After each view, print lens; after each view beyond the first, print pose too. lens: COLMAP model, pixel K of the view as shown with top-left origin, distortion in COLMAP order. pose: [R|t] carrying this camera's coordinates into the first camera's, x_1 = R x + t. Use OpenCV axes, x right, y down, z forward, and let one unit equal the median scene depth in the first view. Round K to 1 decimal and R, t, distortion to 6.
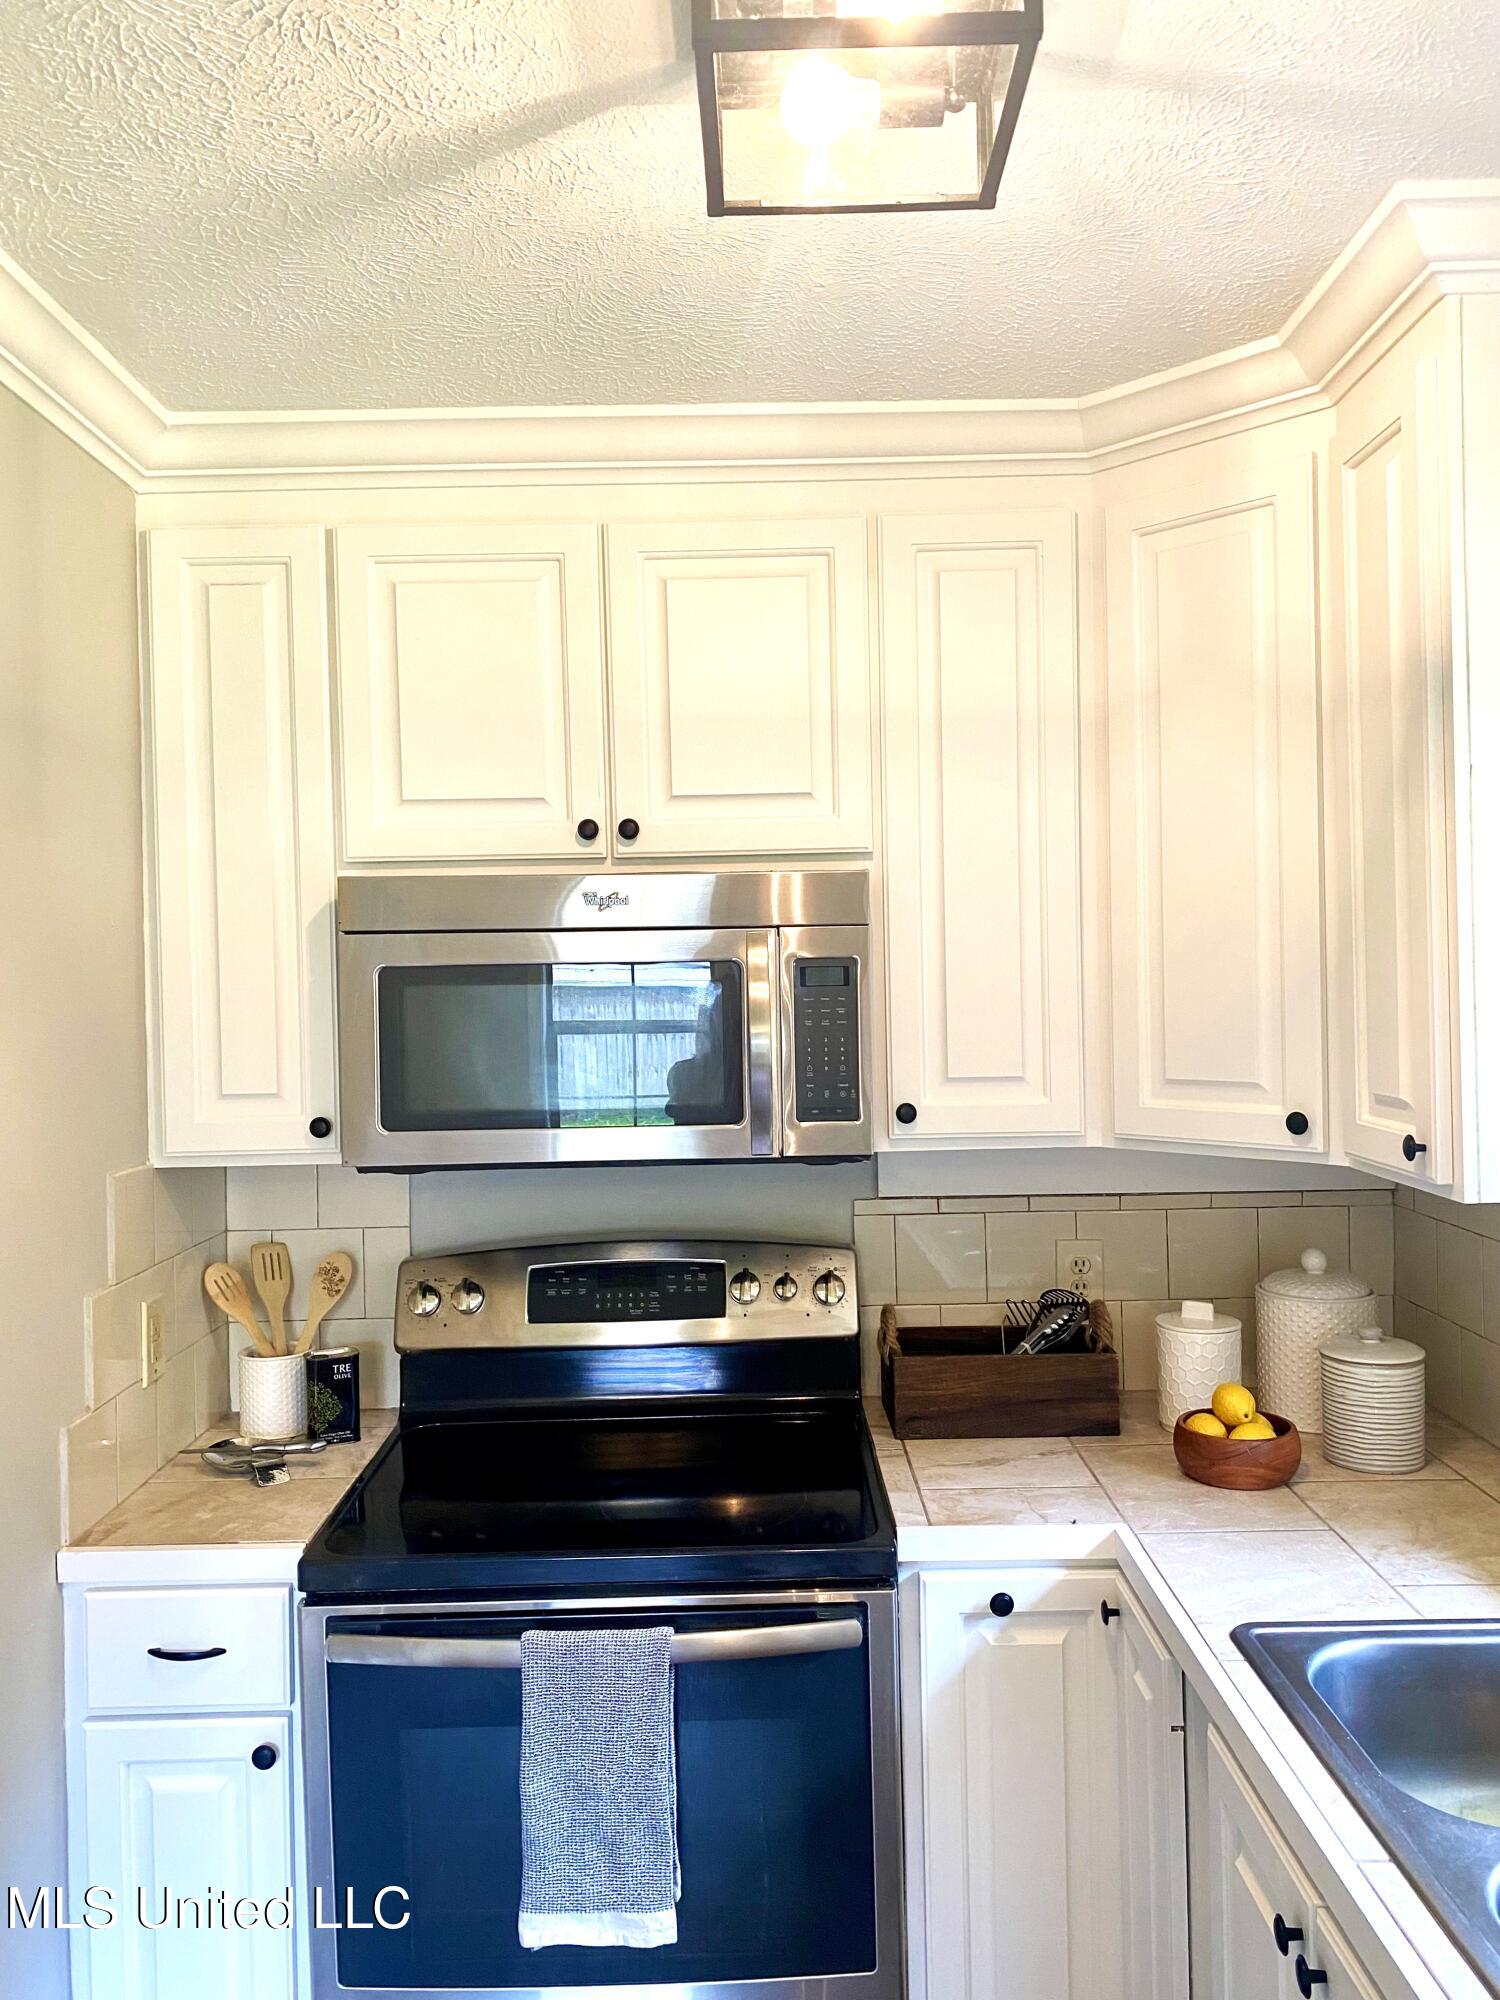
lens RADIAL K [[1568.4, 0, 753.0], [0, 1568.4, 979.6], [0, 0, 1]] dist [0.059985, -0.073984]
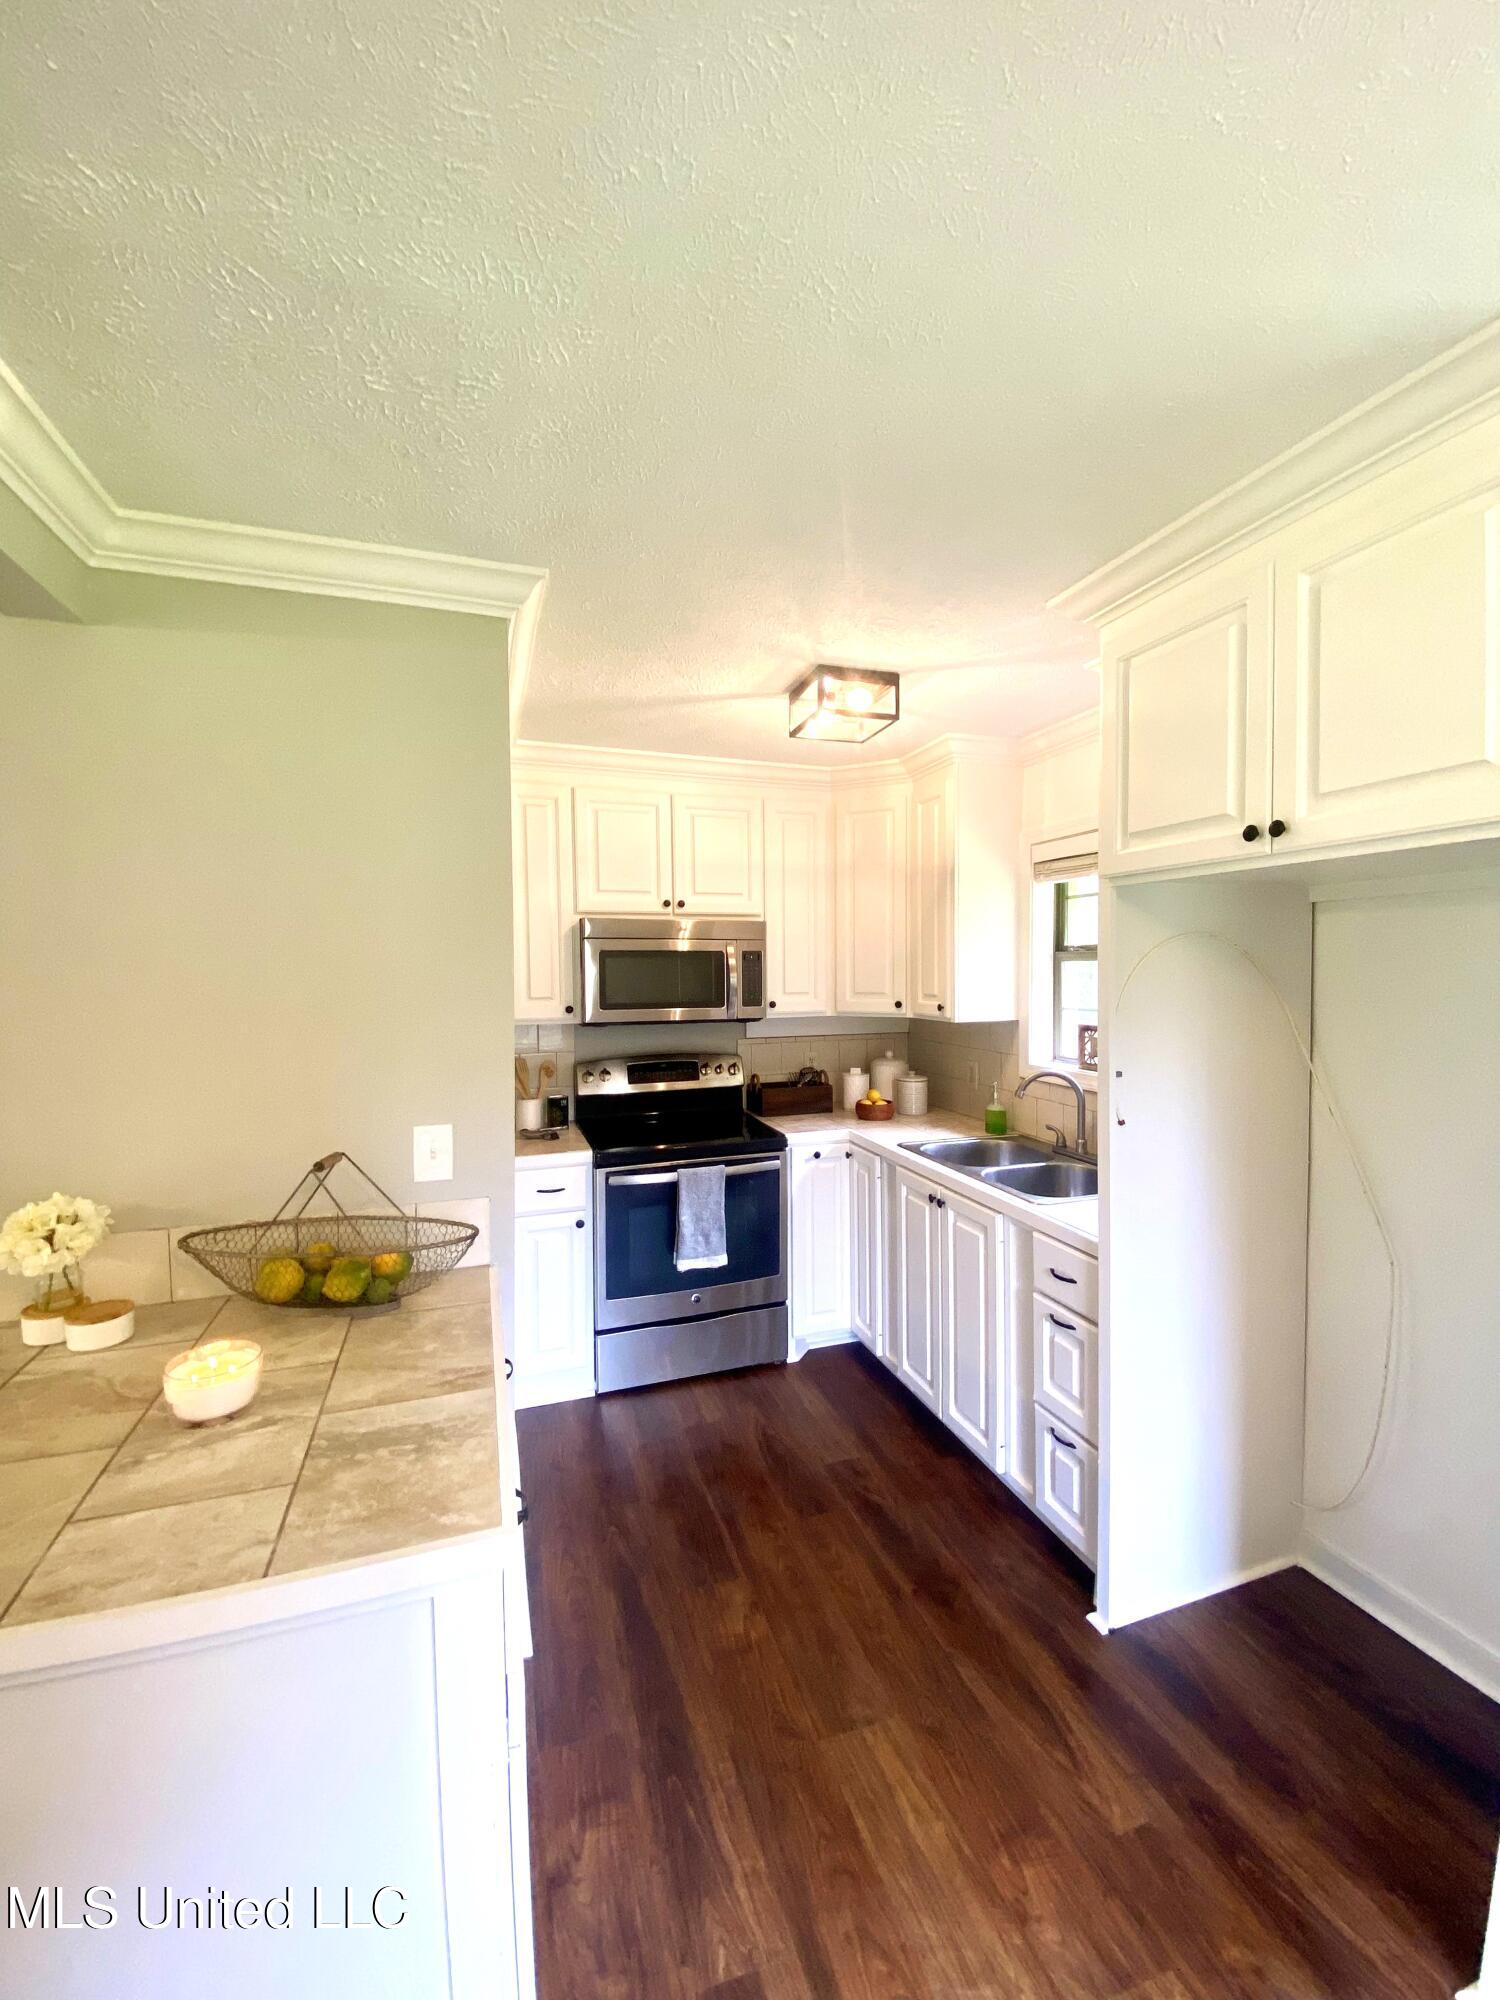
lens RADIAL K [[838.1, 0, 747.2], [0, 838.1, 1008.5], [0, 0, 1]] dist [-0.012170, -0.007931]
pose [[0.944615, -0.003335, 0.328165, -0.473599], [-0.008038, 0.999413, 0.033294, 0.042189], [-0.328083, -0.034088, 0.944034, -0.475143]]
